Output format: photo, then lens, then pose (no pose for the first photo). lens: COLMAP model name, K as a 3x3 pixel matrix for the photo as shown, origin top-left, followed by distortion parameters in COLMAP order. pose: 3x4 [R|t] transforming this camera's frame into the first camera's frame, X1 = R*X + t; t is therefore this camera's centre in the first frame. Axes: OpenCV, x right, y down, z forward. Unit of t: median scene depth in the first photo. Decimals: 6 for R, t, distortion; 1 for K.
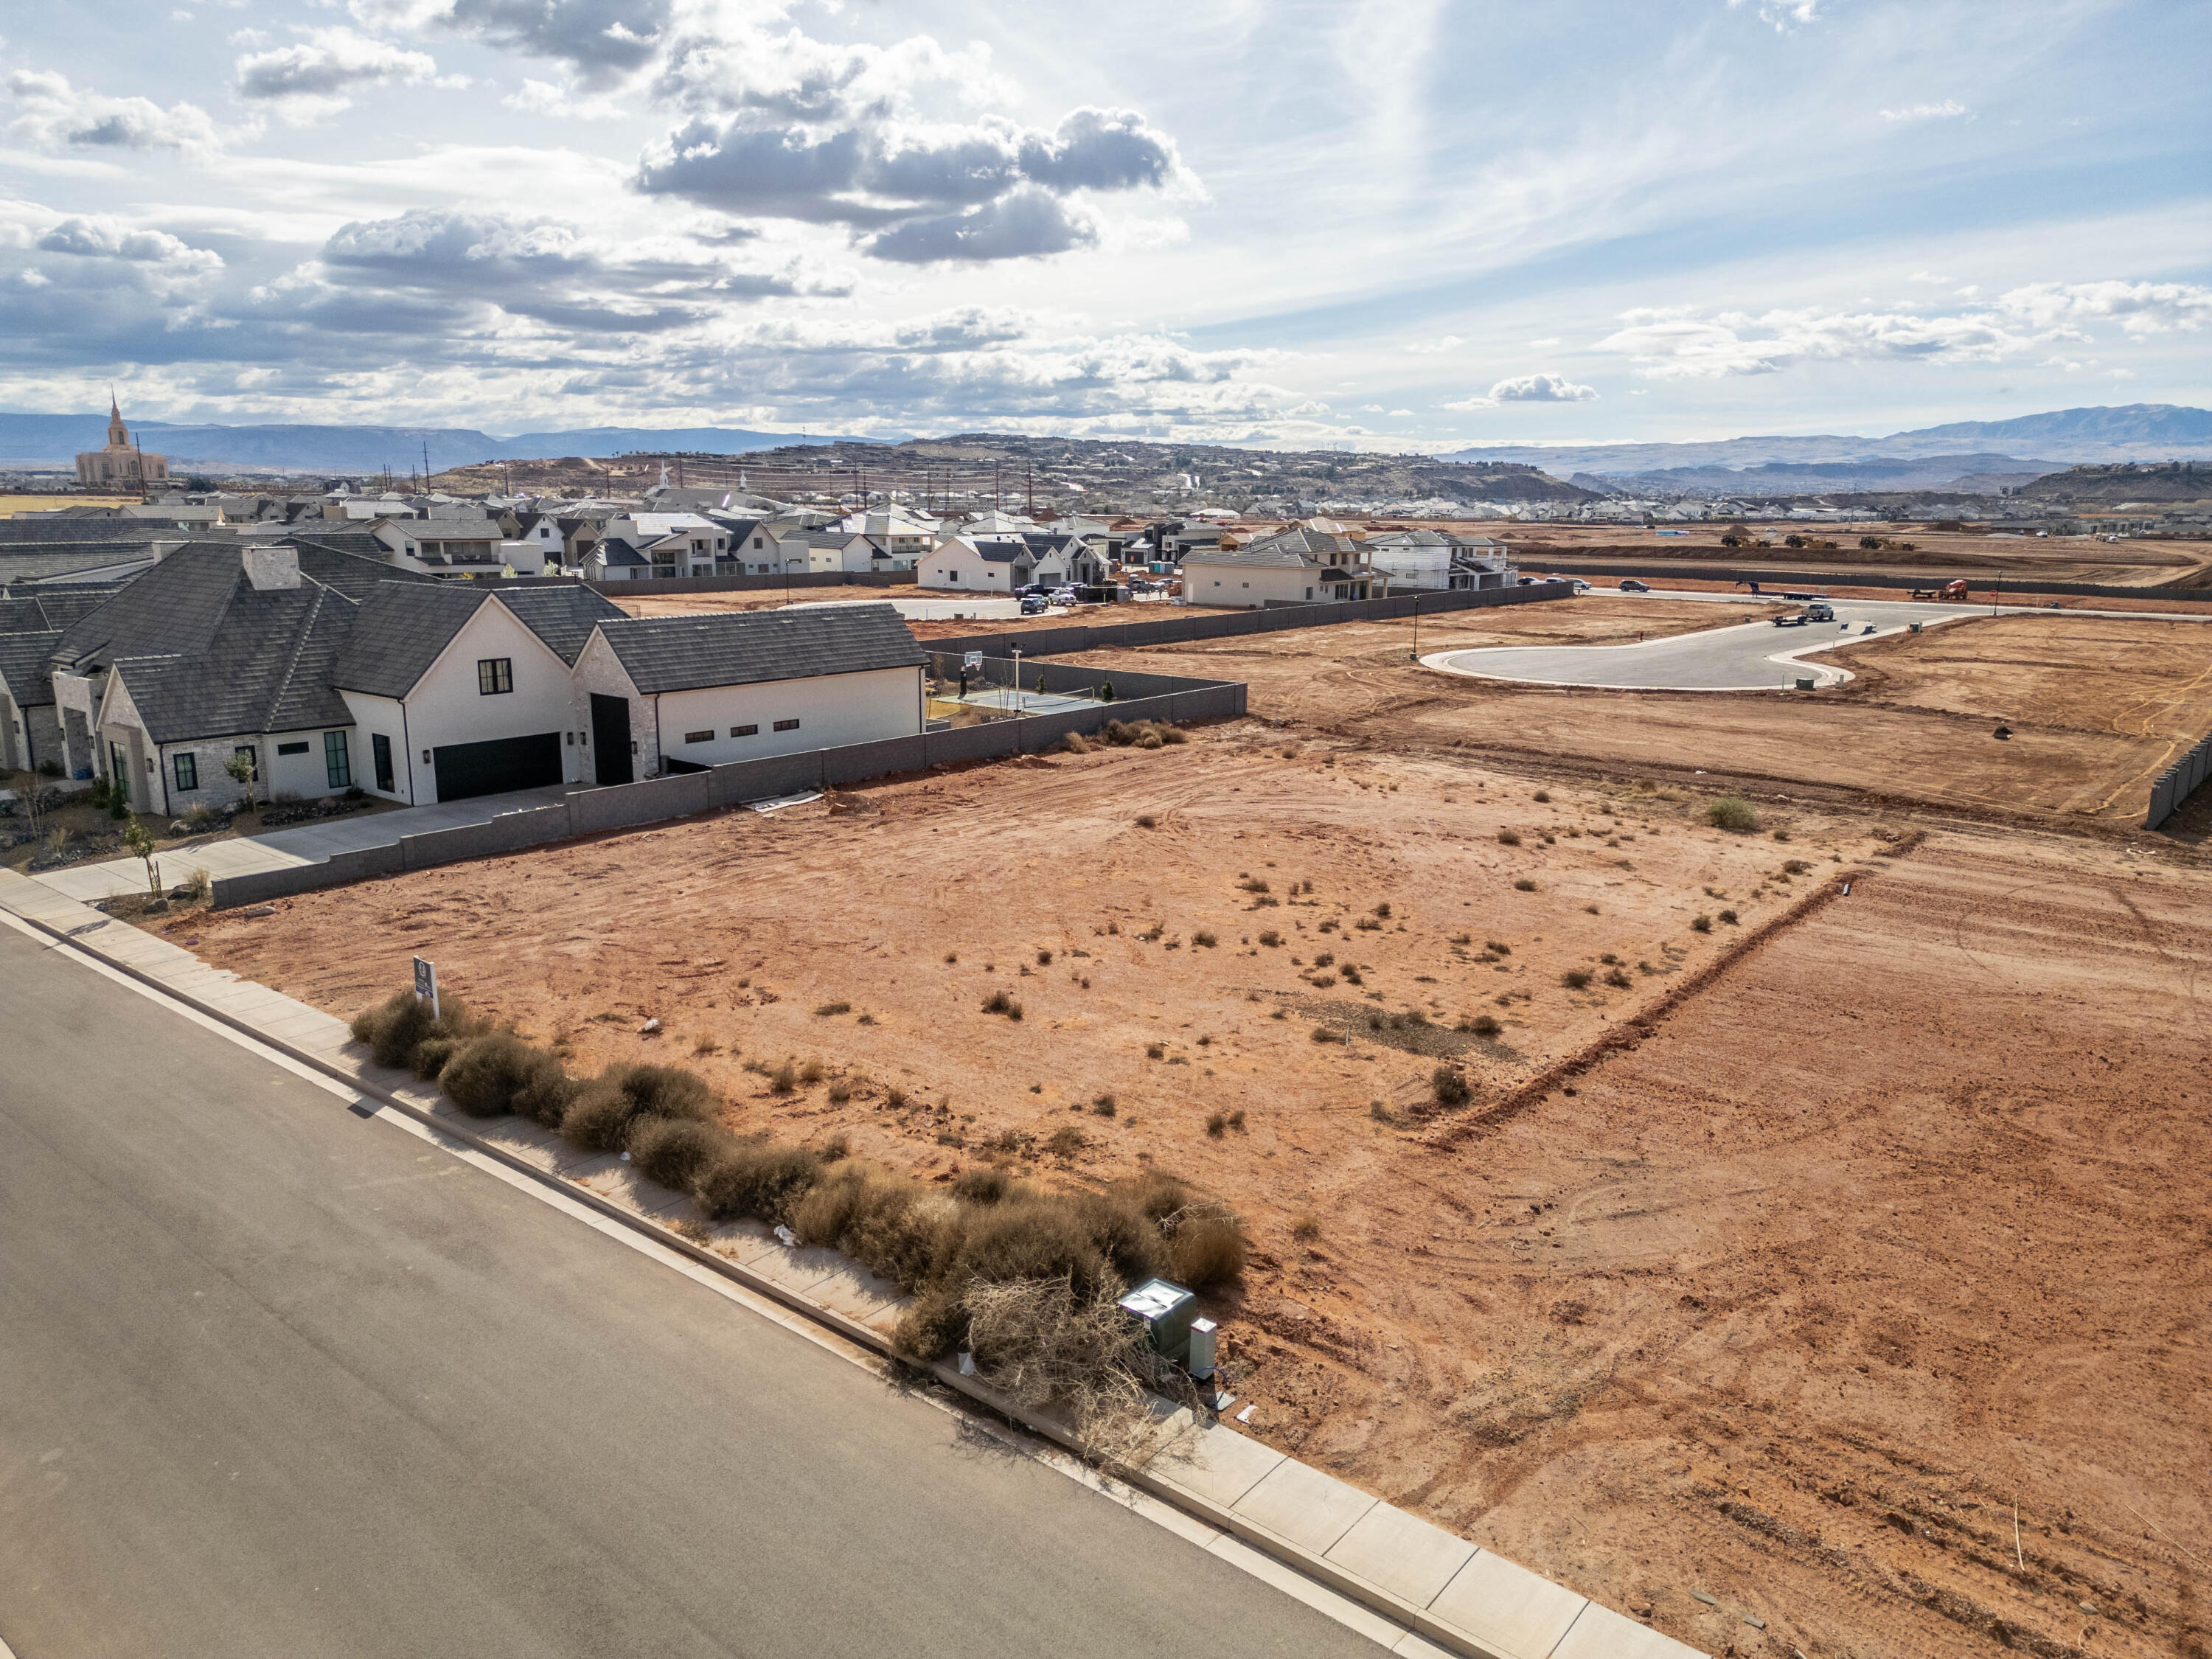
lens RADIAL K [[1548.5, 0, 1108.2], [0, 1548.5, 827.1], [0, 0, 1]] dist [0.079272, -0.076898]
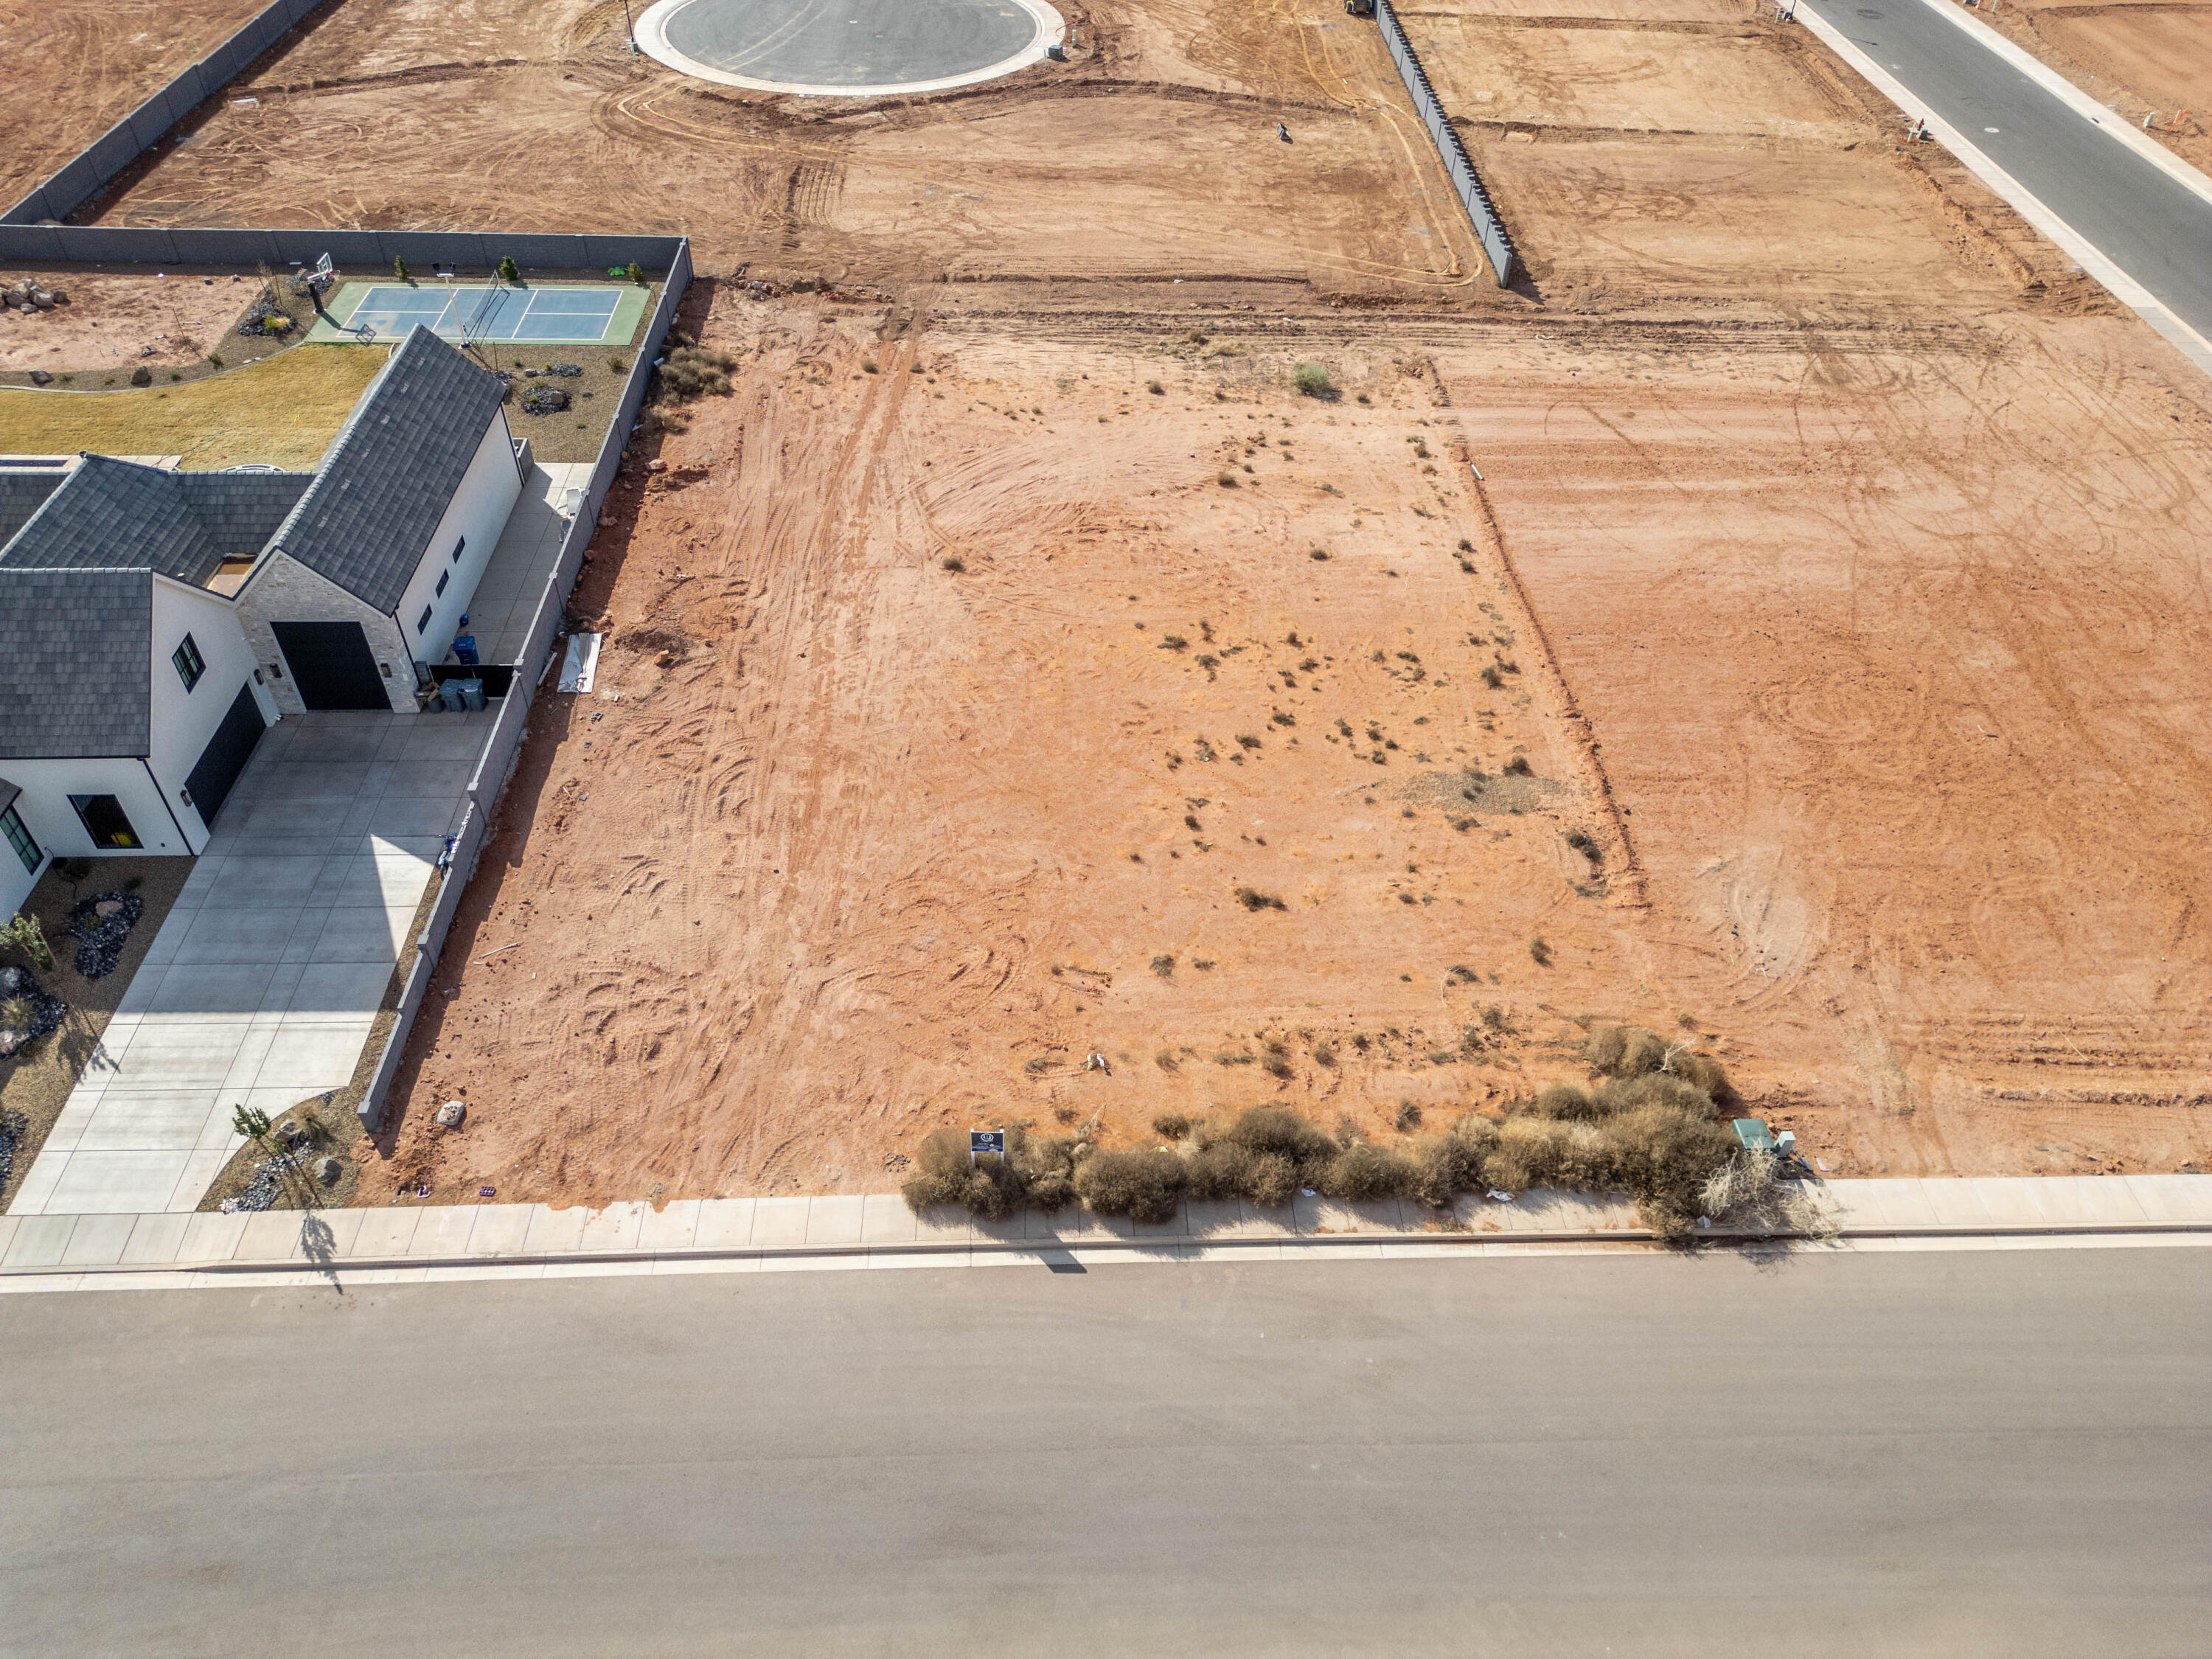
lens RADIAL K [[1548.5, 0, 1108.2], [0, 1548.5, 827.1], [0, 0, 1]] dist [0.079272, -0.076898]
pose [[0.748386, -0.442003, 0.494522, -0.772700], [0.124807, 0.826117, 0.549504, -0.656020], [-0.651415, -0.349521, 0.673419, 0.244855]]
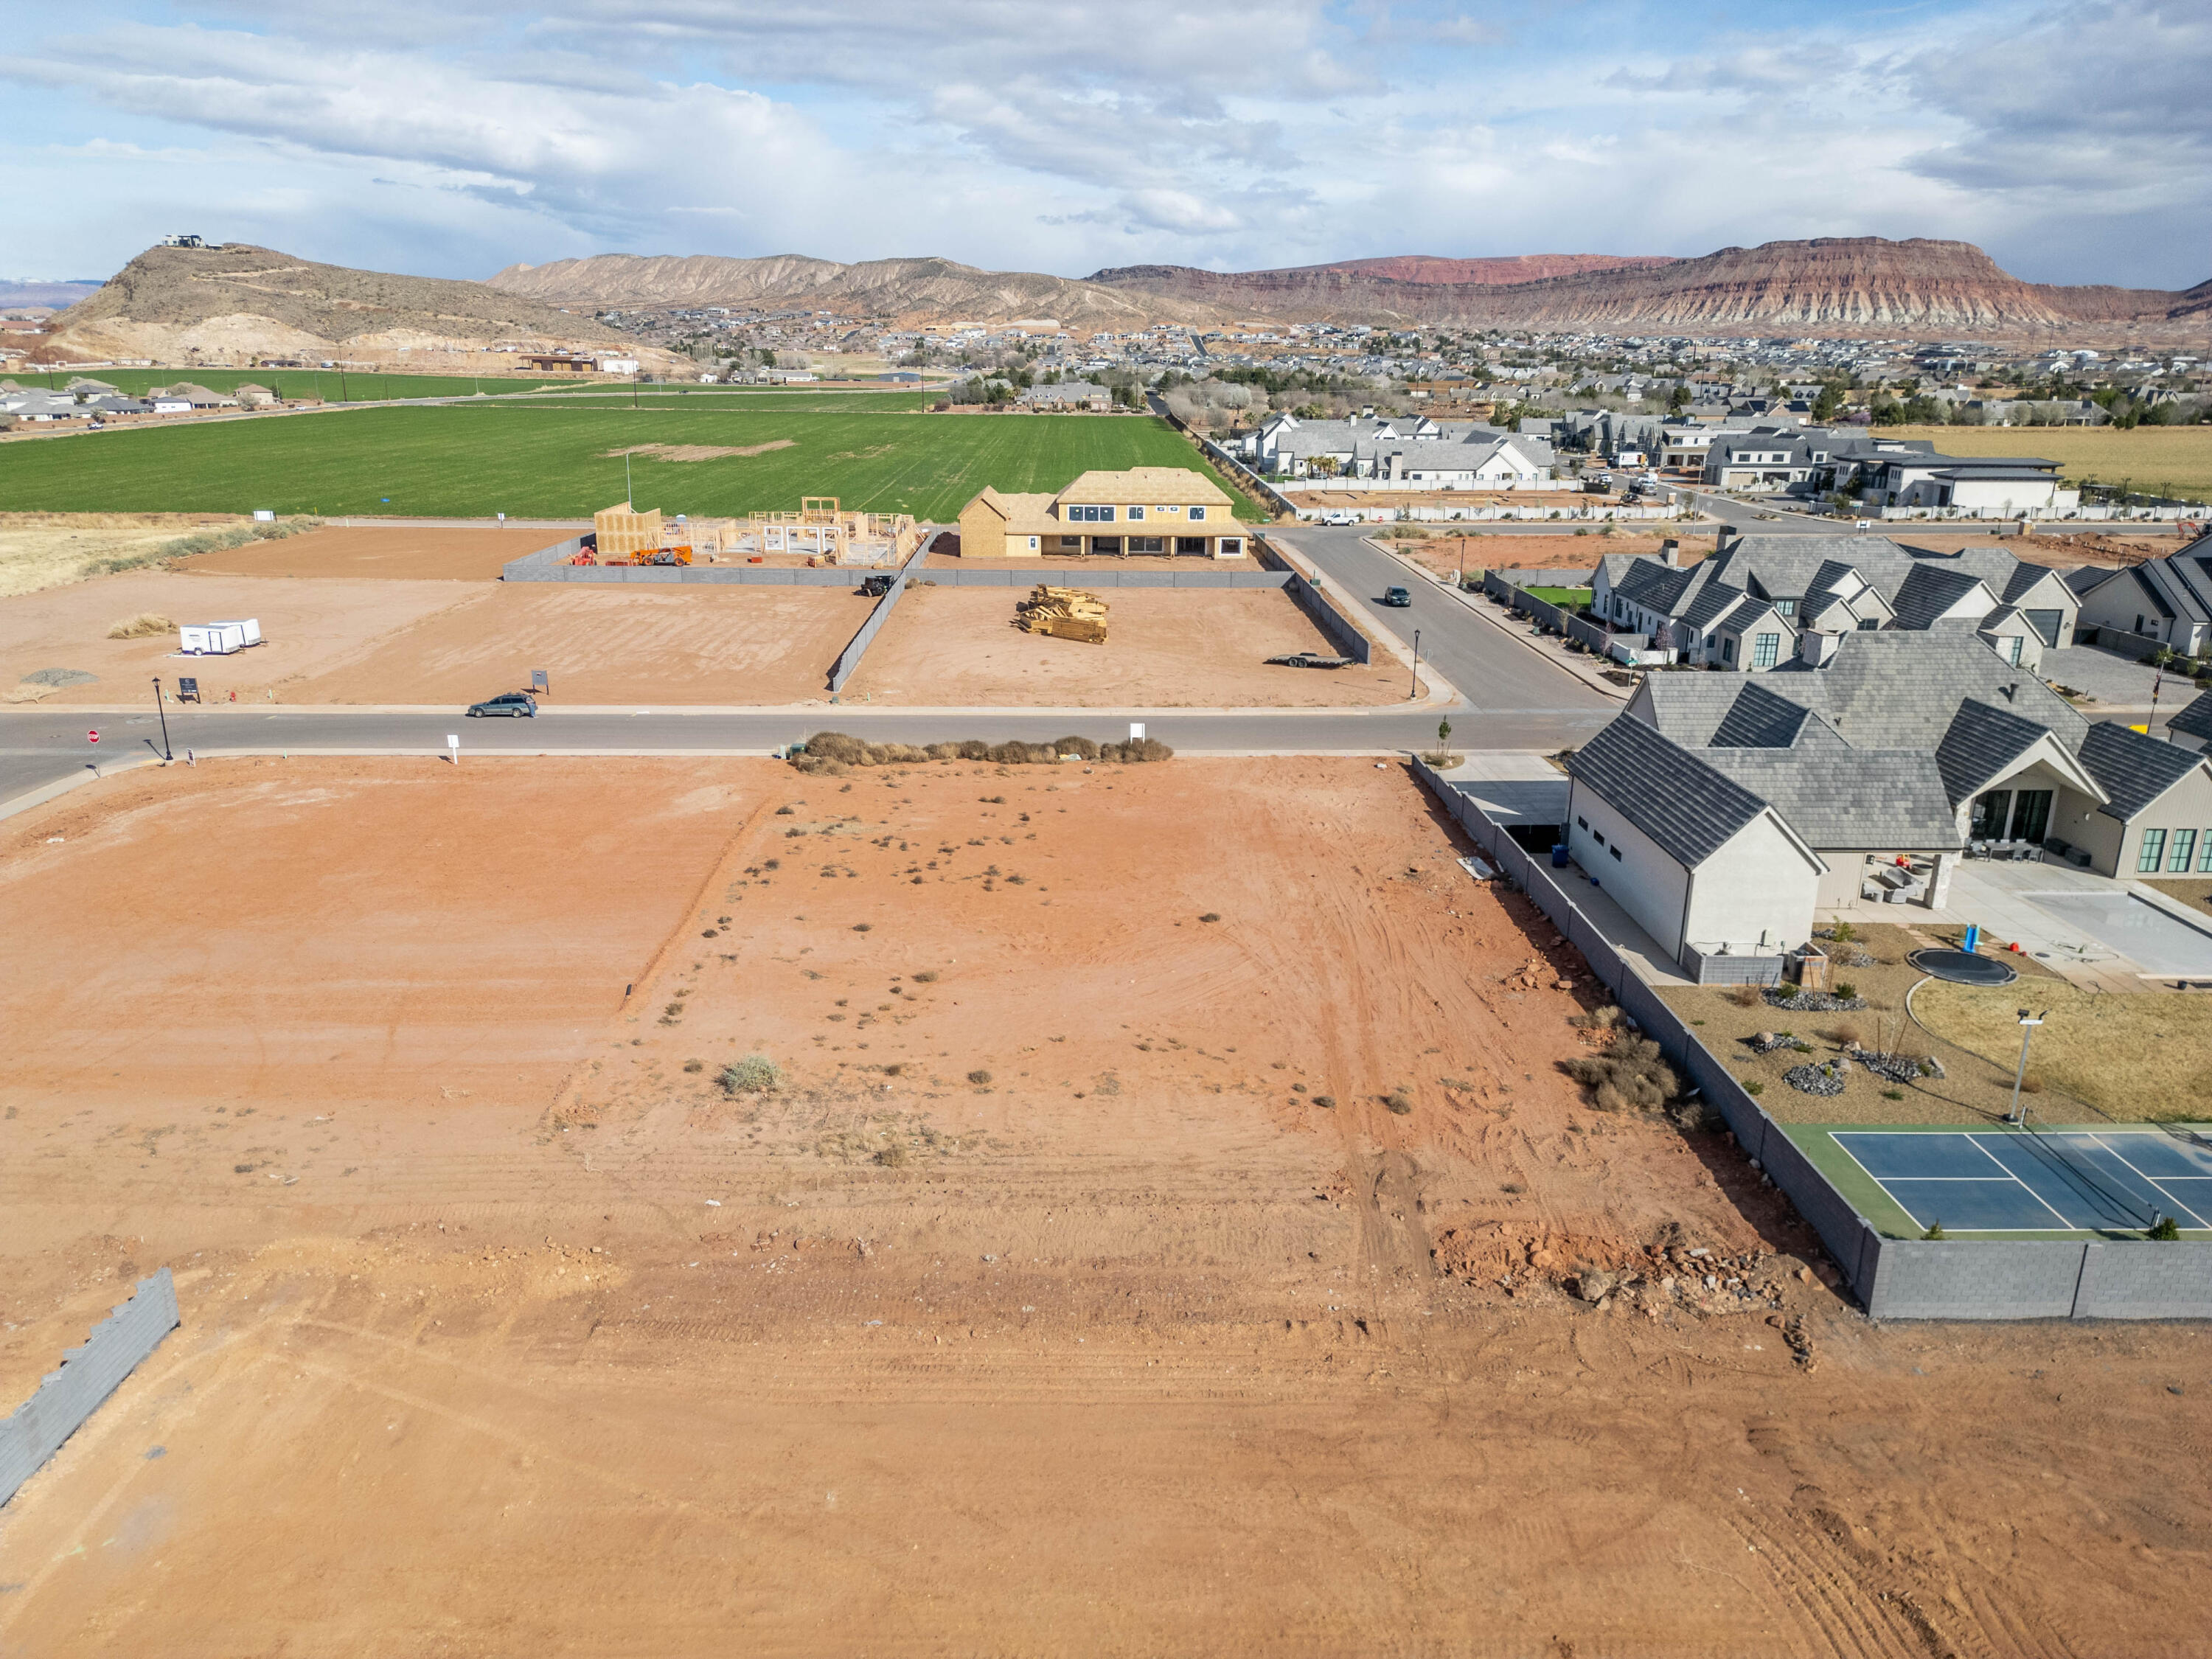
lens RADIAL K [[1548.5, 0, 1108.2], [0, 1548.5, 827.1], [0, 0, 1]] dist [0.079272, -0.076898]
pose [[-0.758025, 0.177145, -0.627709, 1.212318], [-0.153188, 0.887133, 0.435348, -0.845111], [0.633981, 0.426162, -0.645332, 2.570693]]
